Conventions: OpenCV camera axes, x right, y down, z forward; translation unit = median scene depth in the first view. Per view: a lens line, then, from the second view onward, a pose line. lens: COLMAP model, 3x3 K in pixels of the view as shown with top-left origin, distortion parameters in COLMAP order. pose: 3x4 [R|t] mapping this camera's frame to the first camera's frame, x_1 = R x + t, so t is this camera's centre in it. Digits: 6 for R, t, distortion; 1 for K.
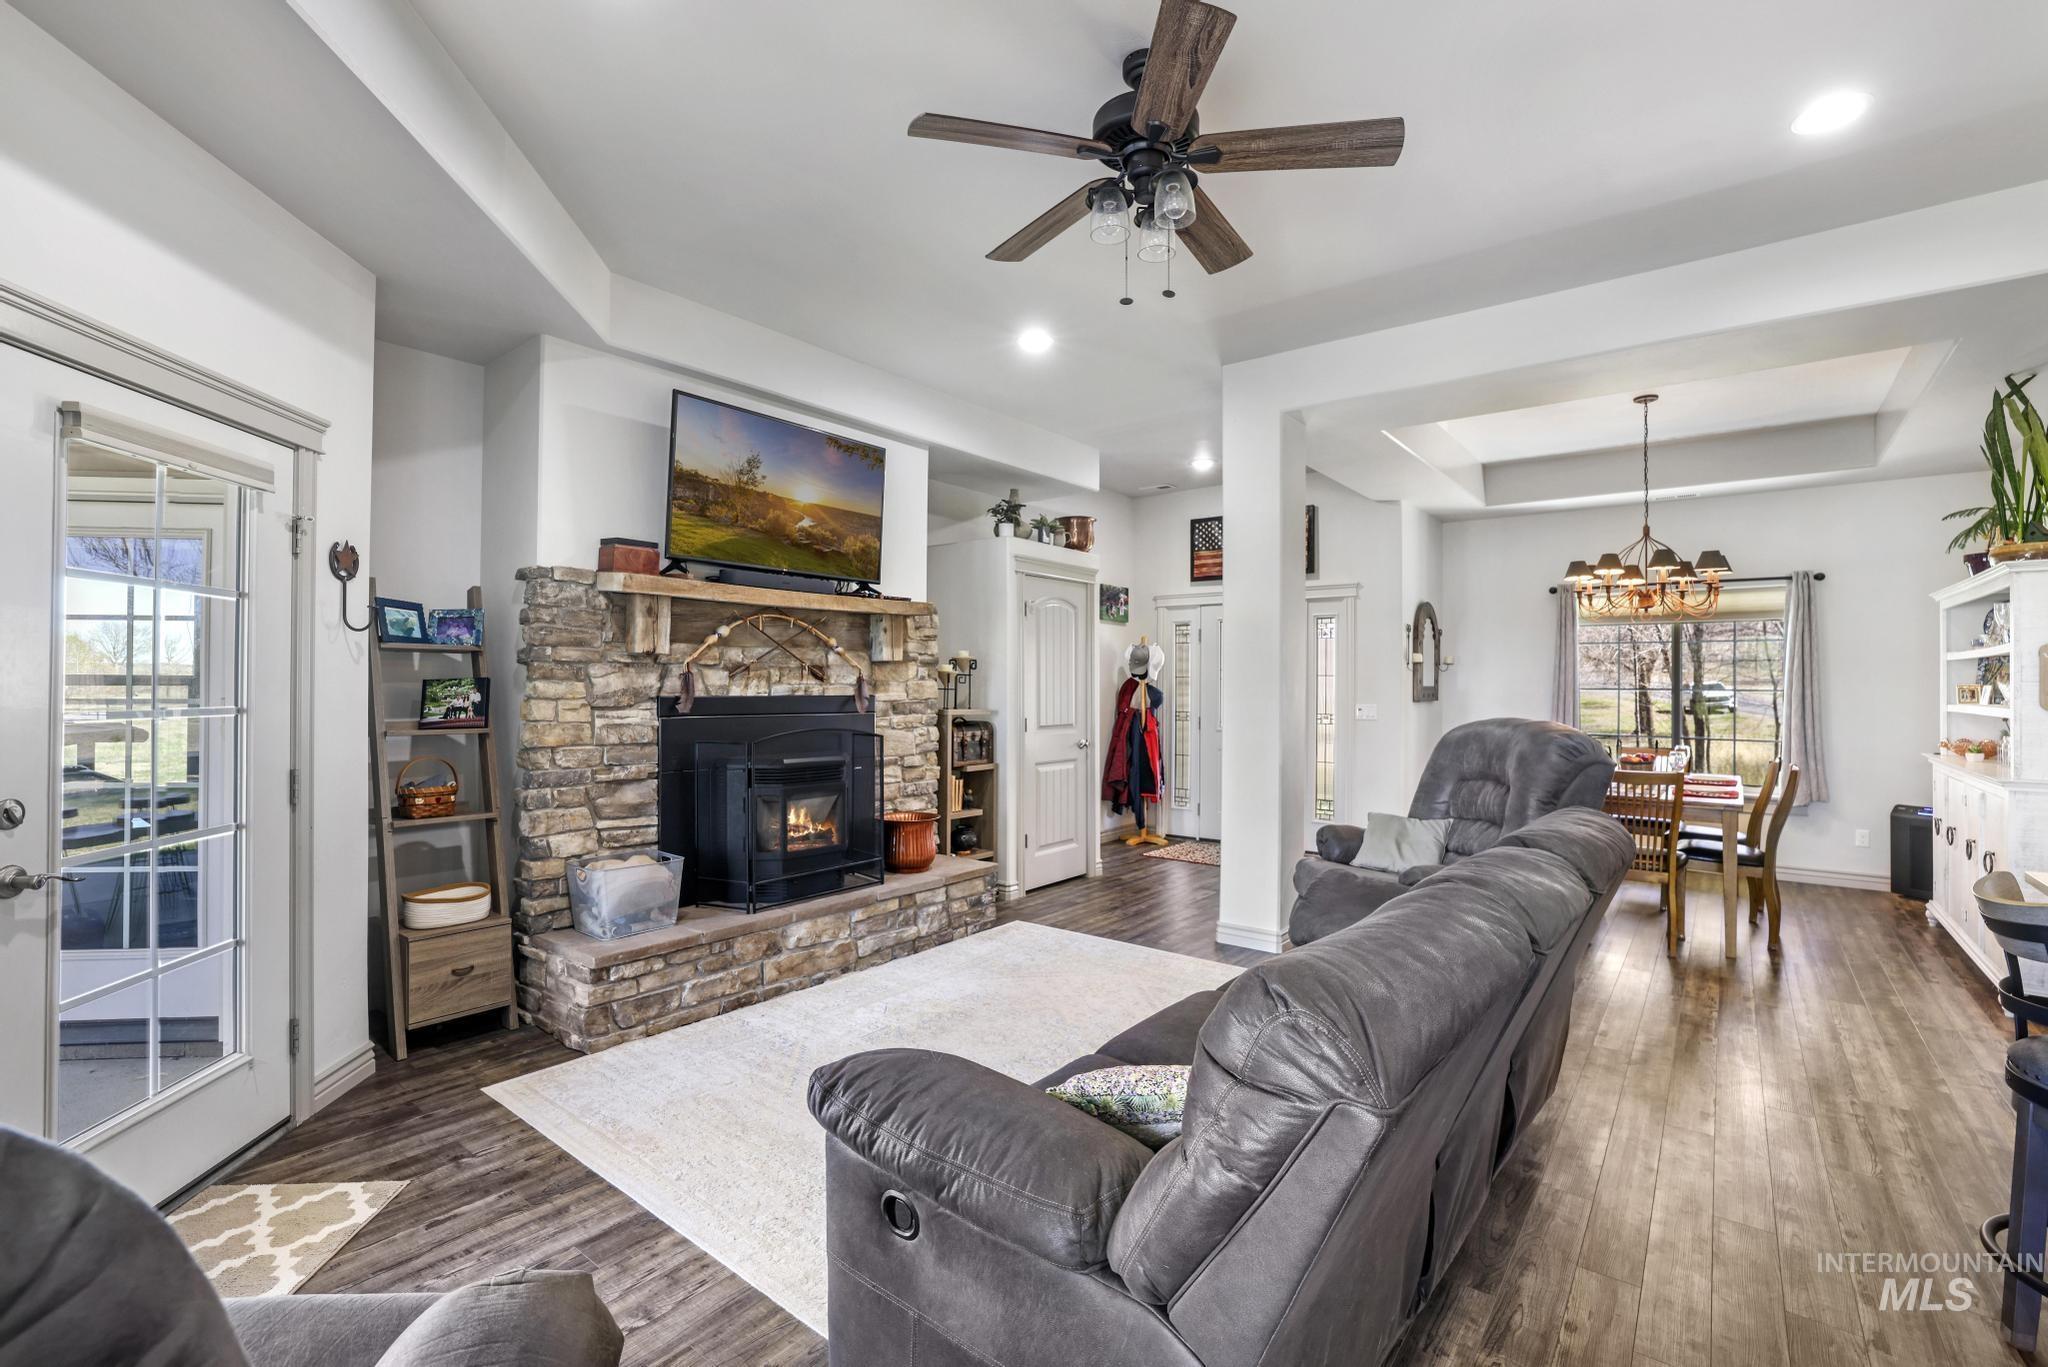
lens RADIAL K [[919.3, 0, 1011.1], [0, 919.3, 677.7], [0, 0, 1]] dist [-0.049076, 0.020114]
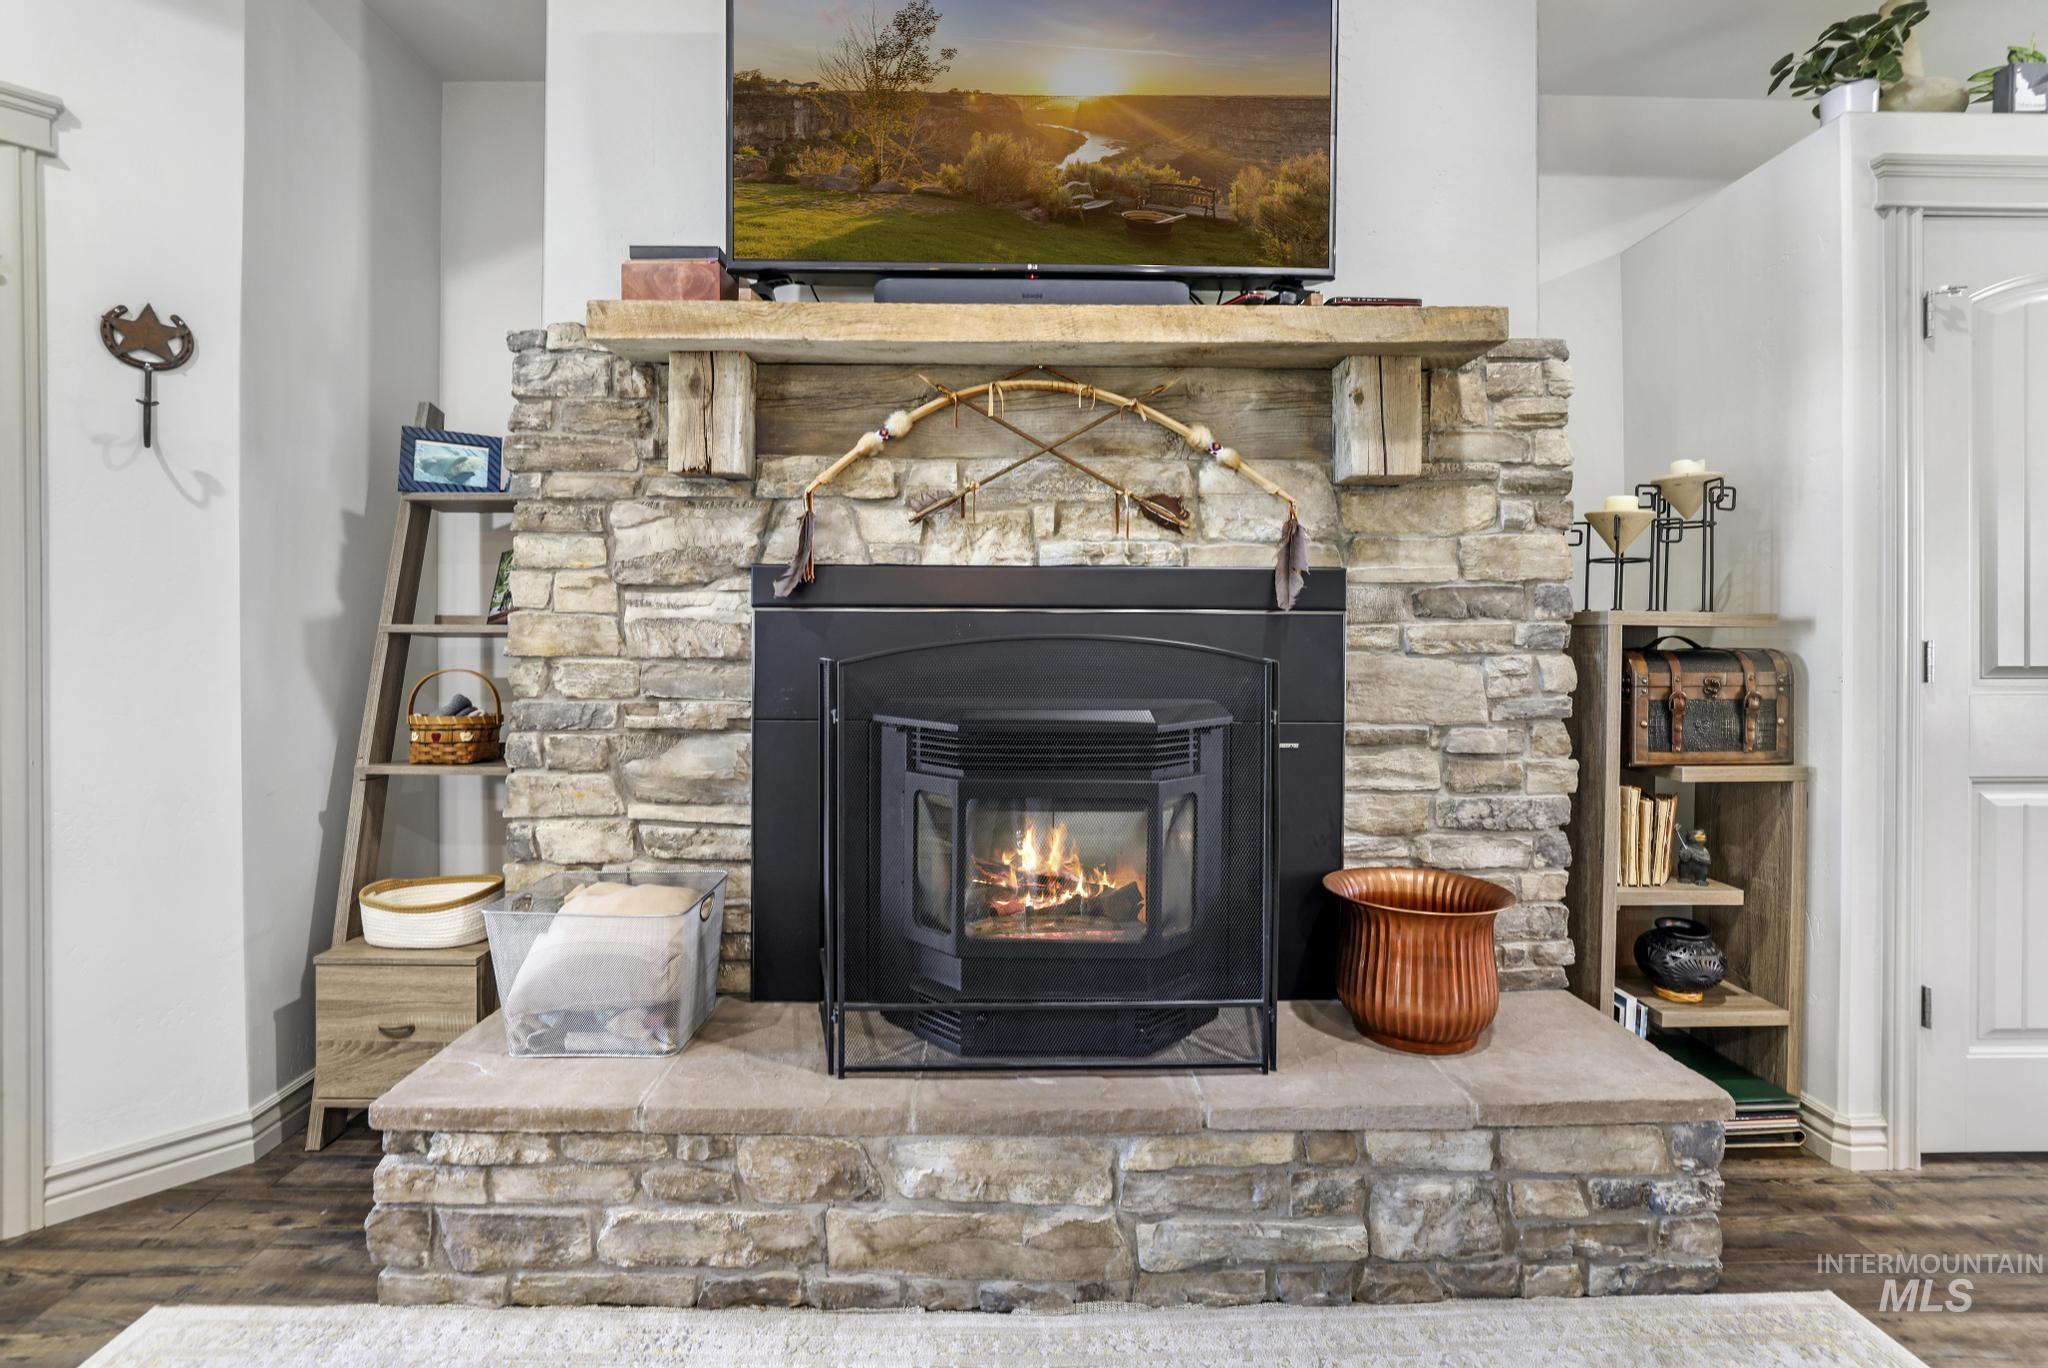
lens RADIAL K [[905.6, 0, 1020.0], [0, 905.6, 641.8], [0, 0, 1]] dist [-0.047262, 0.018442]
pose [[0.634490, -0.000376, -0.772931, 0.076420], [0.006767, 0.999964, 0.005069, 0.057182], [0.772902, -0.008447, 0.634470, 0.761019]]
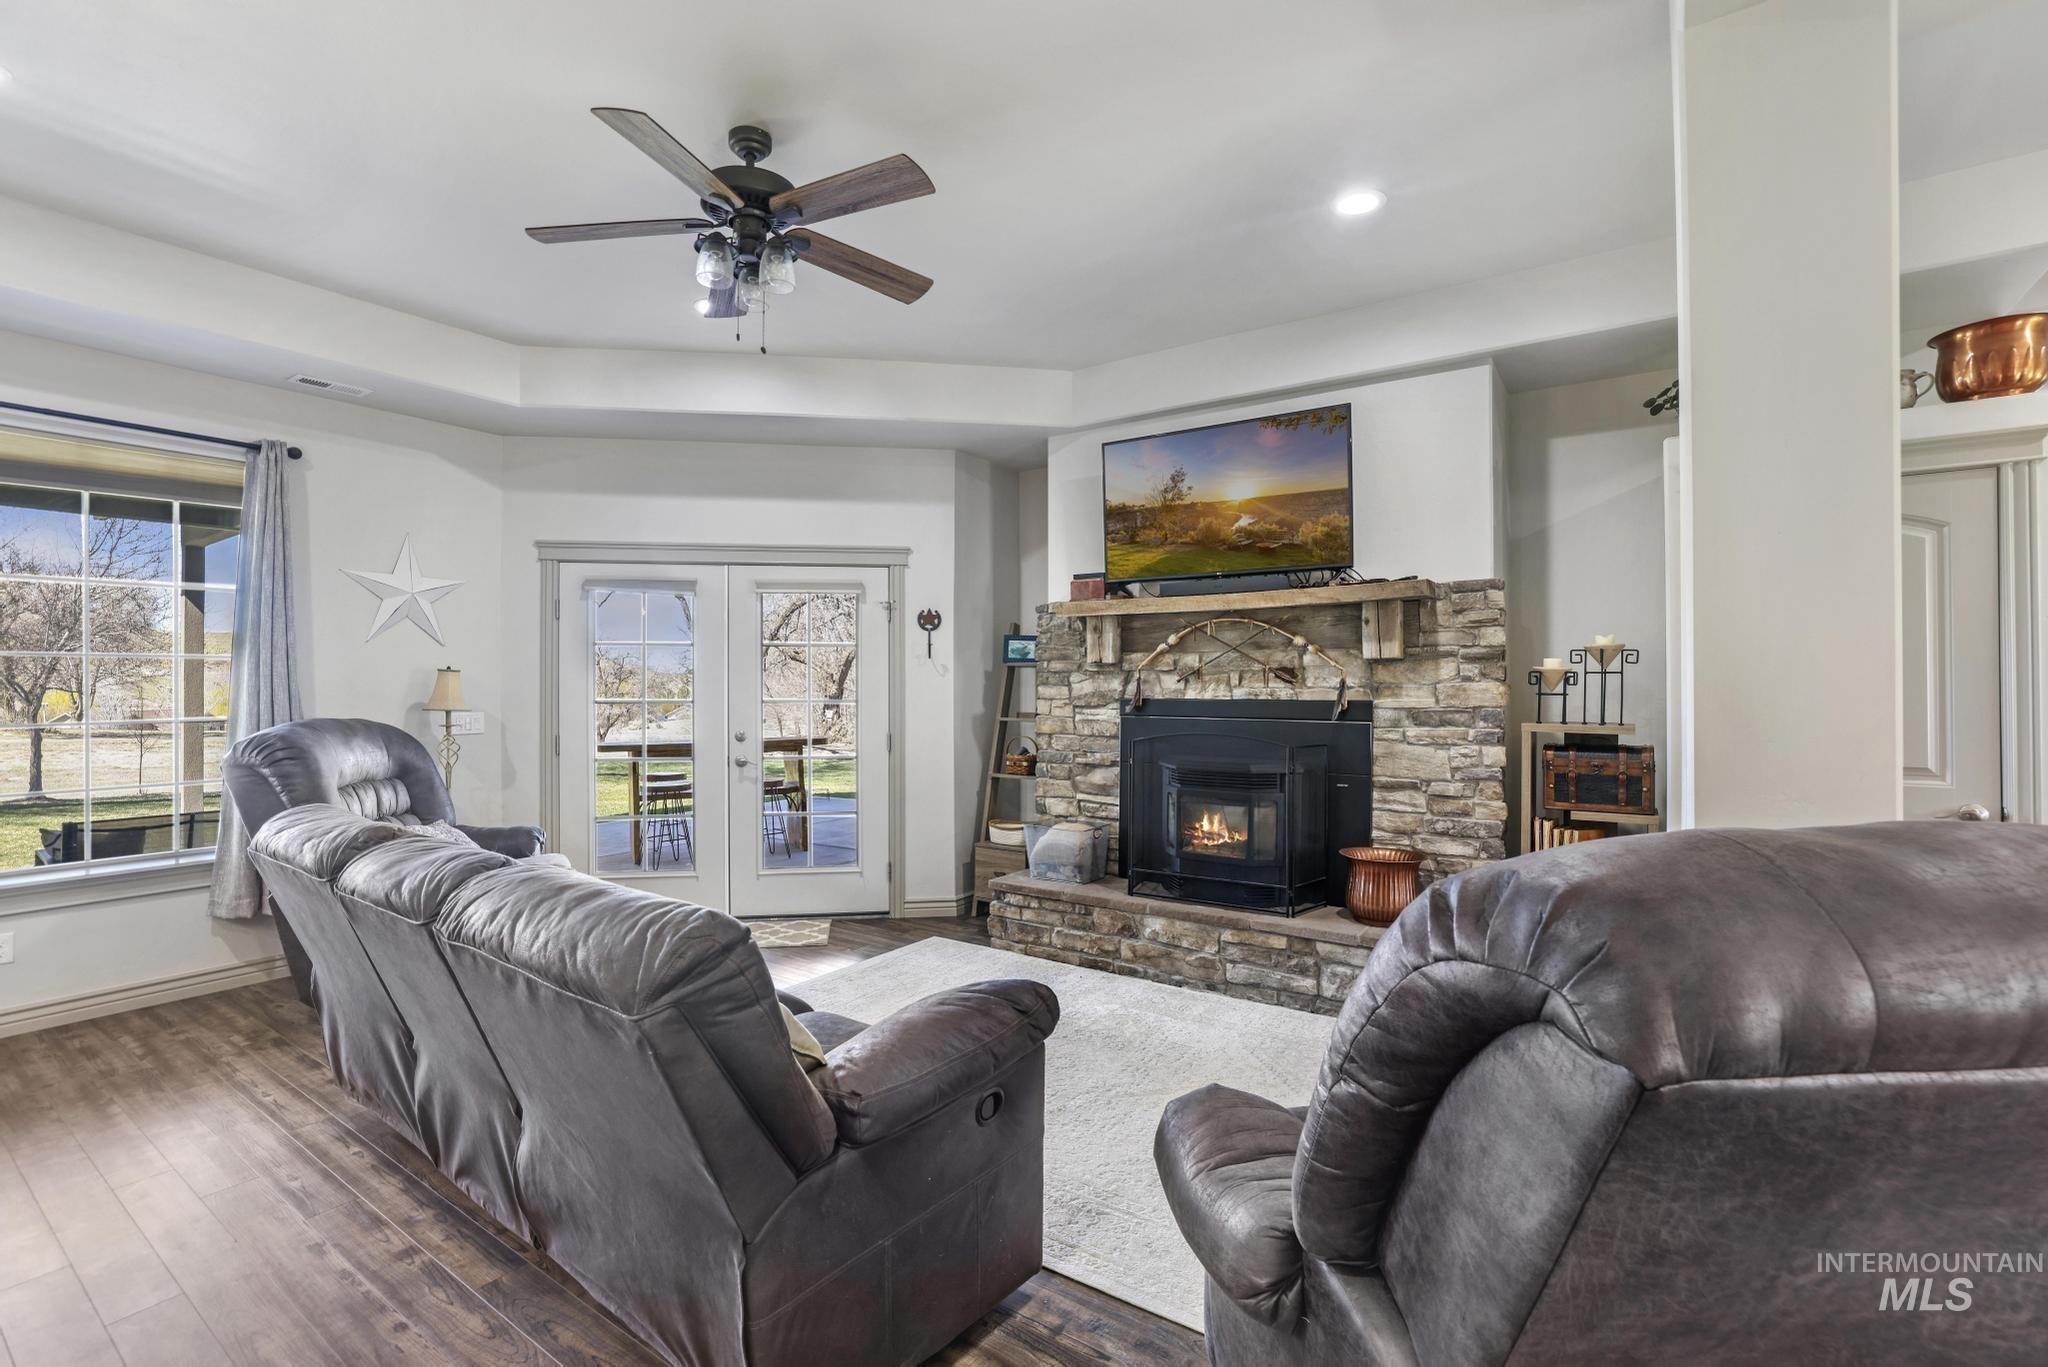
lens RADIAL K [[919.3, 0, 1011.1], [0, 919.3, 677.7], [0, 0, 1]] dist [-0.049076, 0.020114]
pose [[0.054465, -0.015864, -0.998390, 0.771523], [0.007207, 0.999854, -0.015495, 0.010404], [0.998490, -0.006351, 0.054571, 0.749543]]
